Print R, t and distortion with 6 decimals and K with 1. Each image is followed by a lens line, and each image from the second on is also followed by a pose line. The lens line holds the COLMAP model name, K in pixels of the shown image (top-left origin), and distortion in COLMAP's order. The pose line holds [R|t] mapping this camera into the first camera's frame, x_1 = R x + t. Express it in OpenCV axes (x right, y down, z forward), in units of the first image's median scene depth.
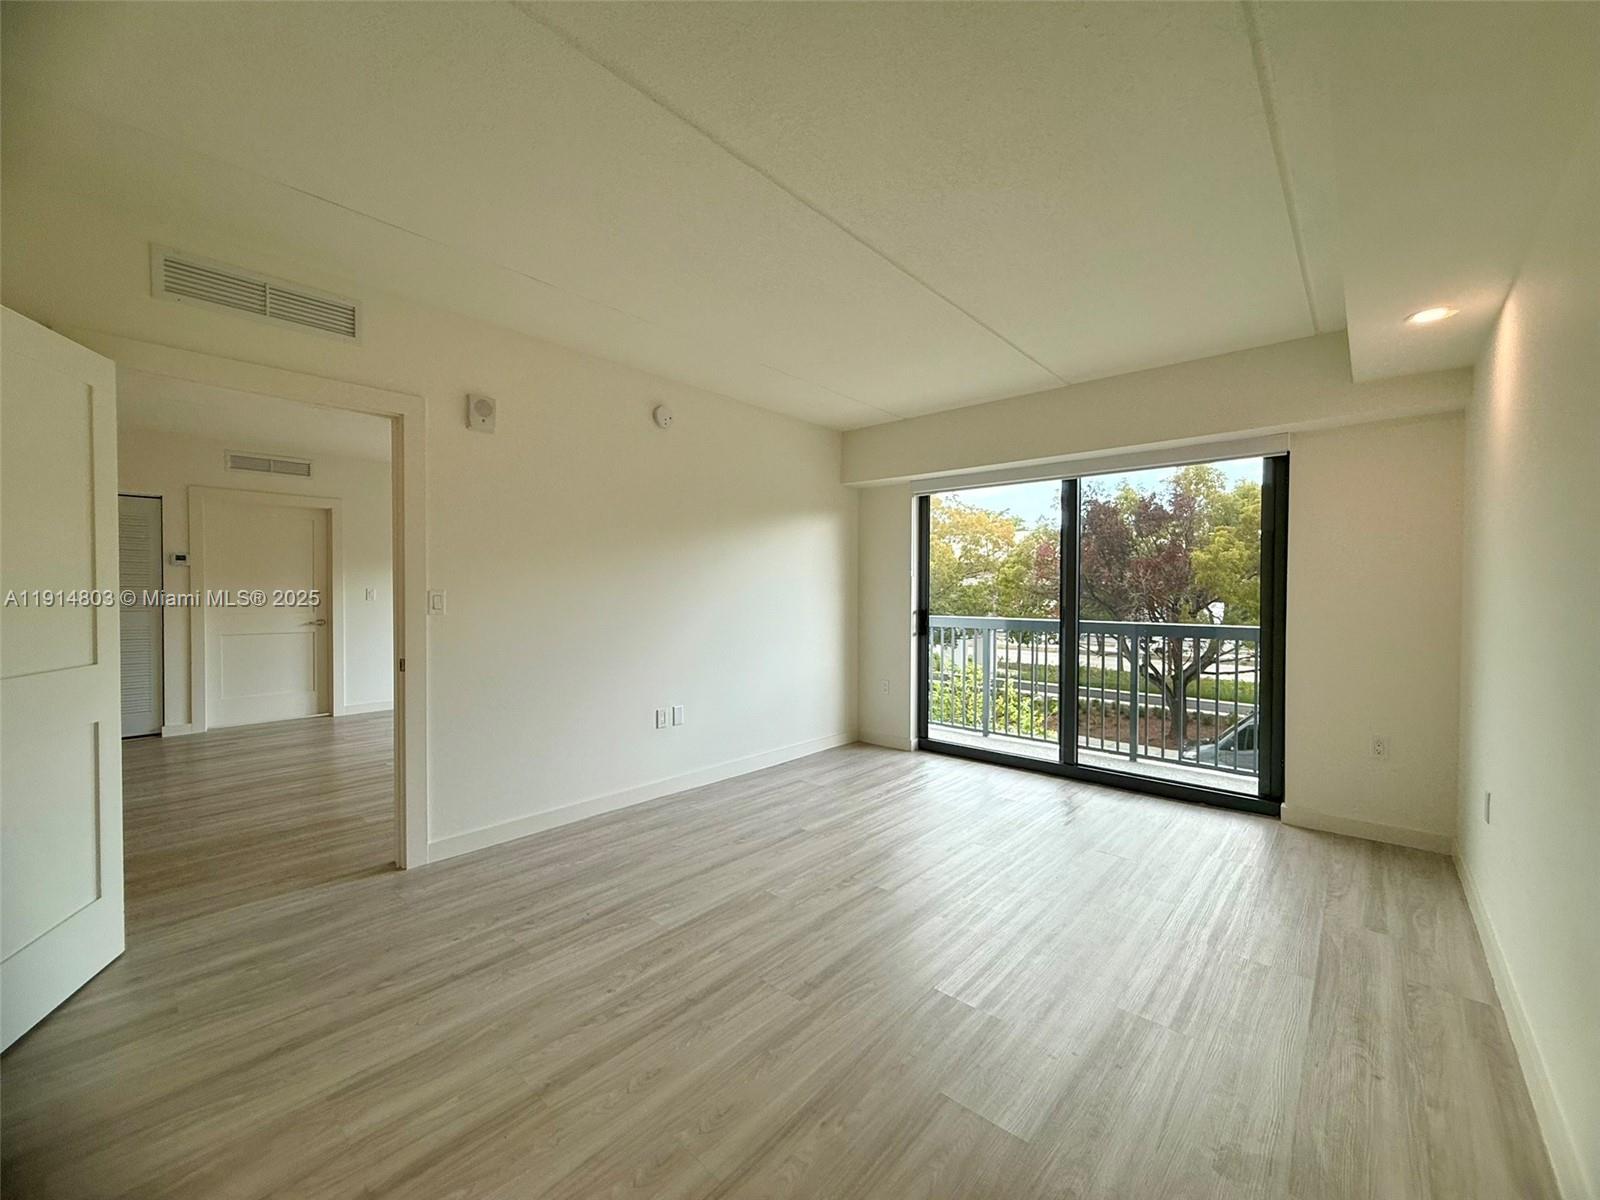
lens RADIAL K [[638.3, 0, 807.1], [0, 638.3, 598.0], [0, 0, 1]] dist [-0.001500, 0.000809]
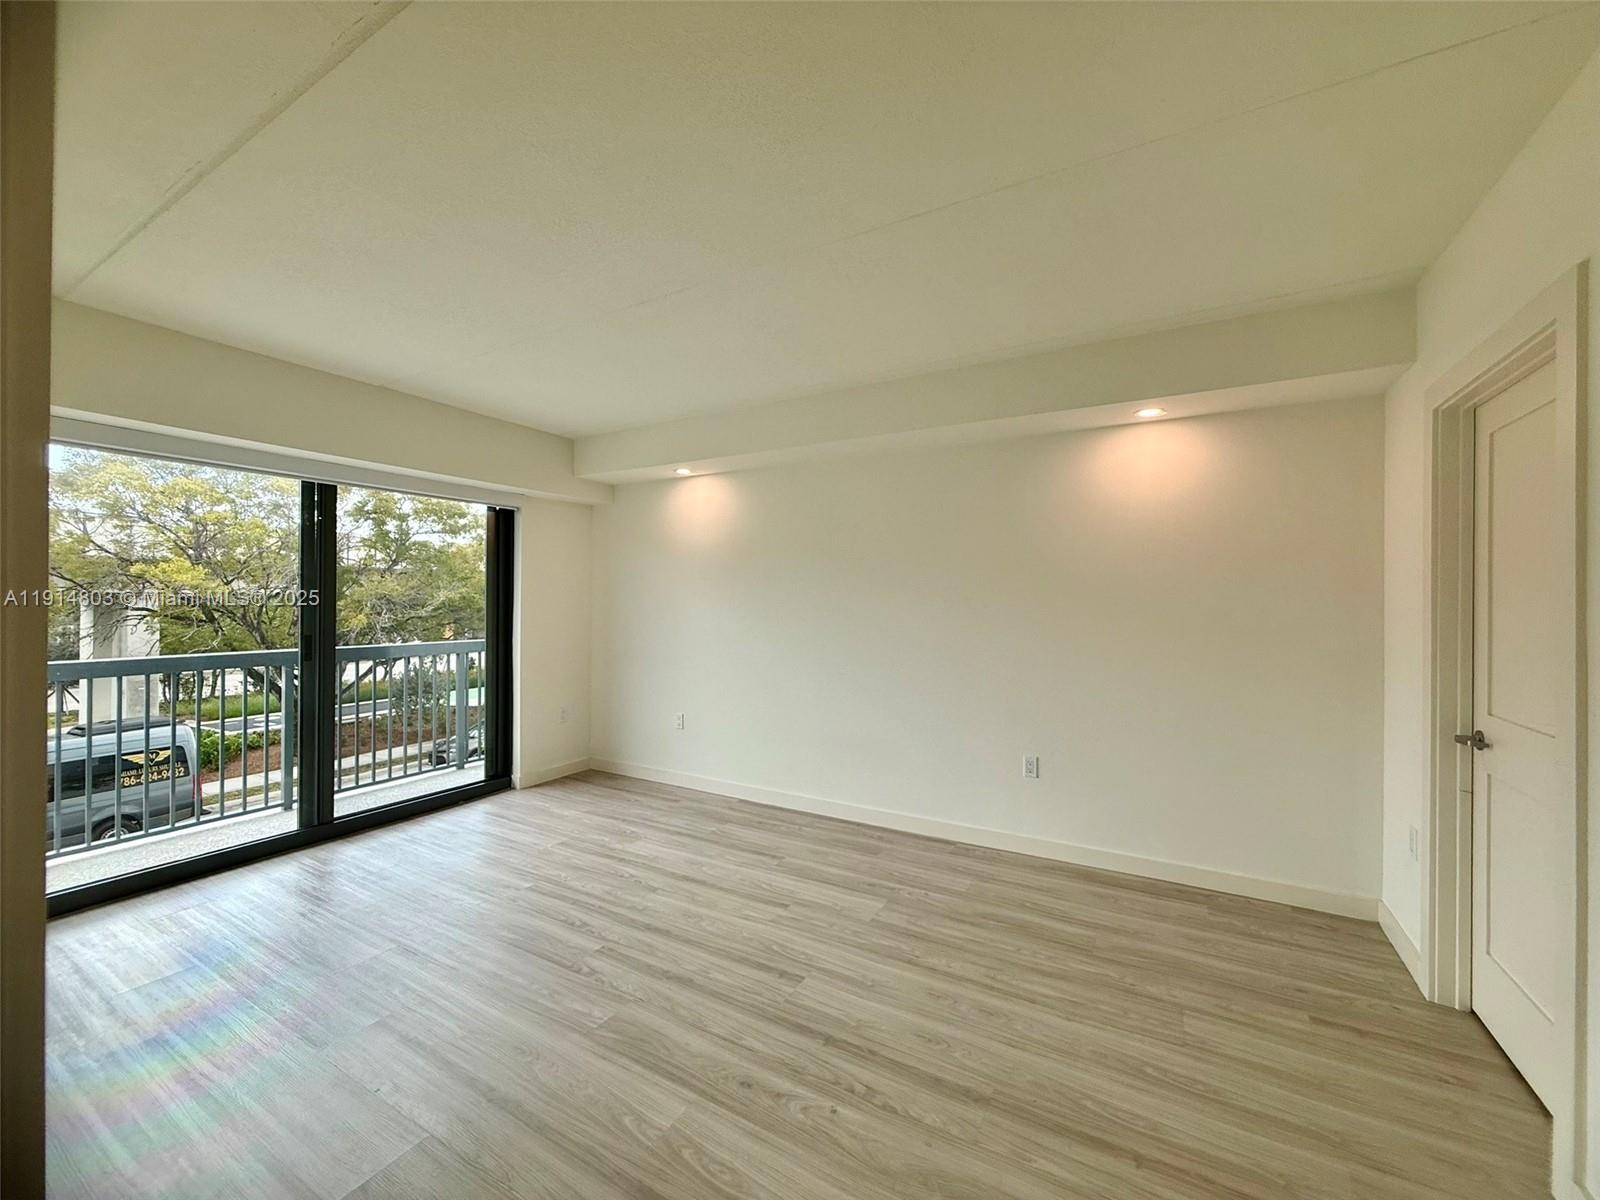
lens RADIAL K [[638.3, 0, 785.4], [0, 638.3, 599.6], [0, 0, 1]] dist [-0.001500, 0.000809]
pose [[-0.181018, -0.001072, 0.983479, -0.778176], [0.005227, 0.999984, 0.002052, -0.046886], [-0.983466, 0.005512, -0.181010, 0.833459]]
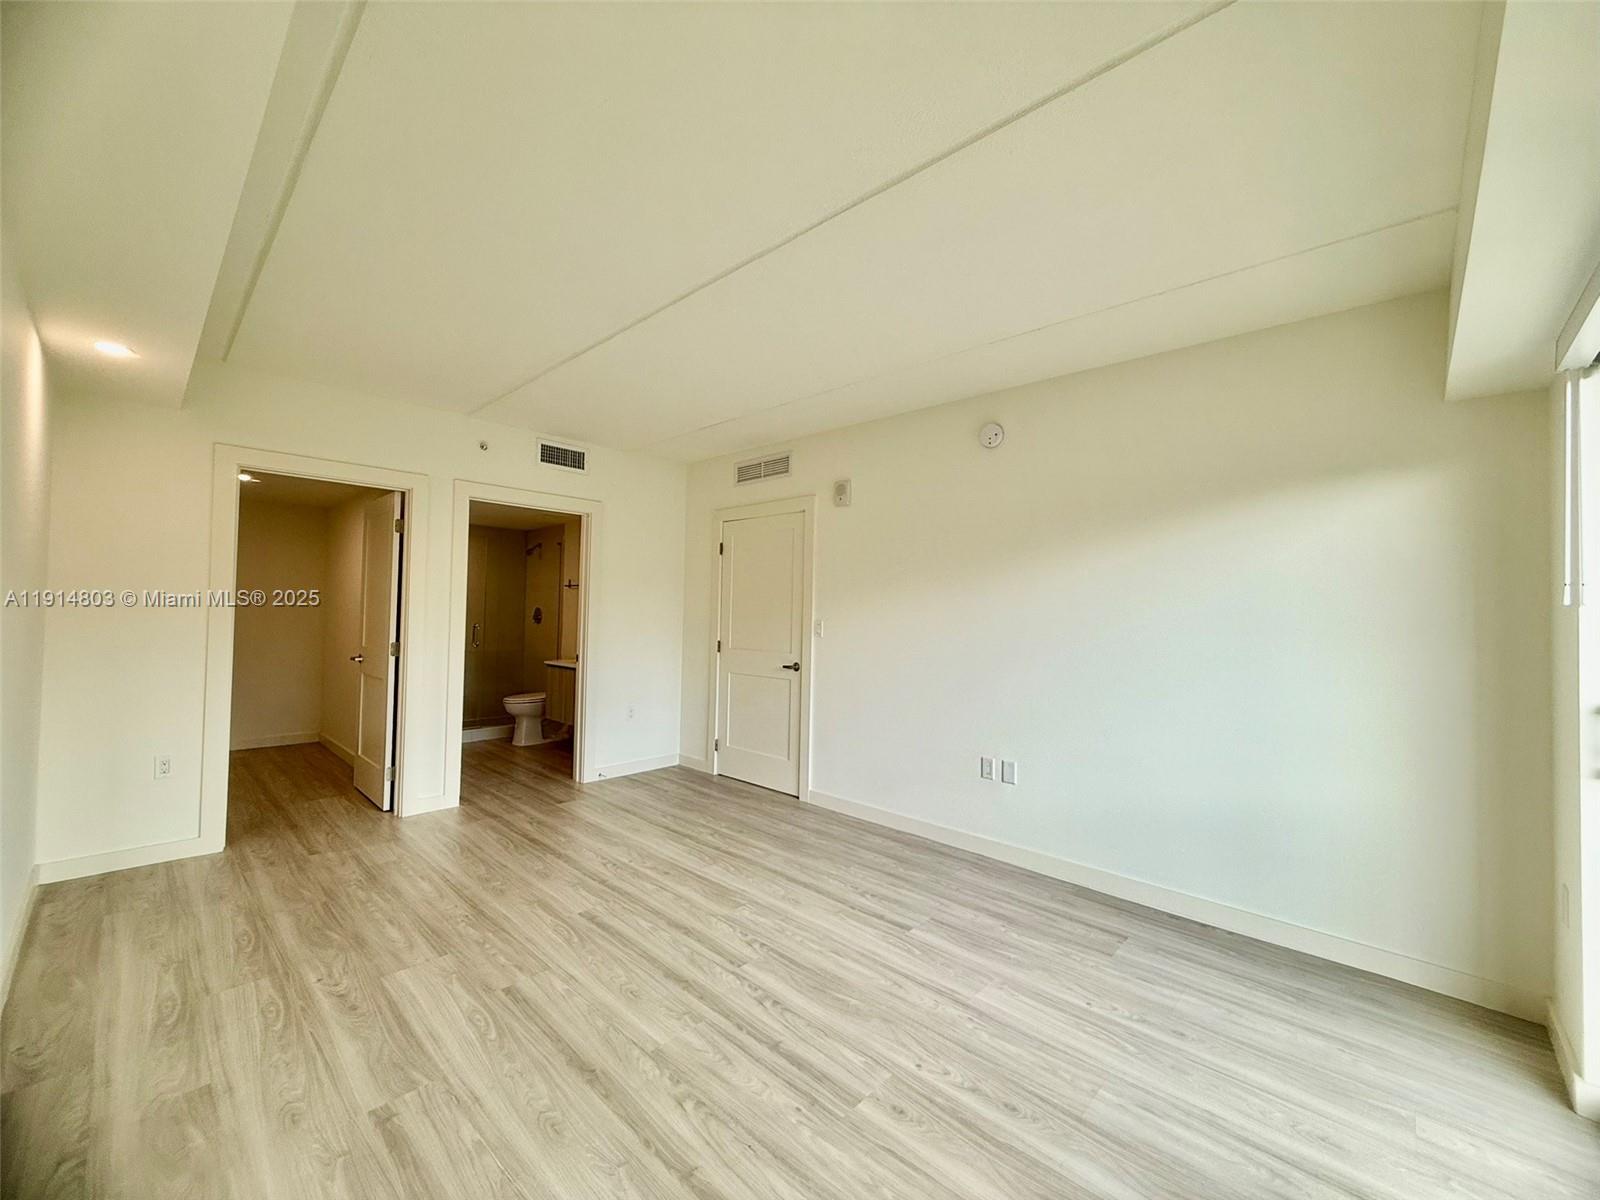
lens RADIAL K [[638.3, 0, 789.4], [0, 638.3, 606.1], [0, 0, 1]] dist [-0.001500, 0.000809]
pose [[-0.046741, -0.016042, -0.998778, 0.918257], [-0.032552, 0.999364, -0.014529, -0.024348], [0.998377, 0.031833, -0.047233, 1.008385]]
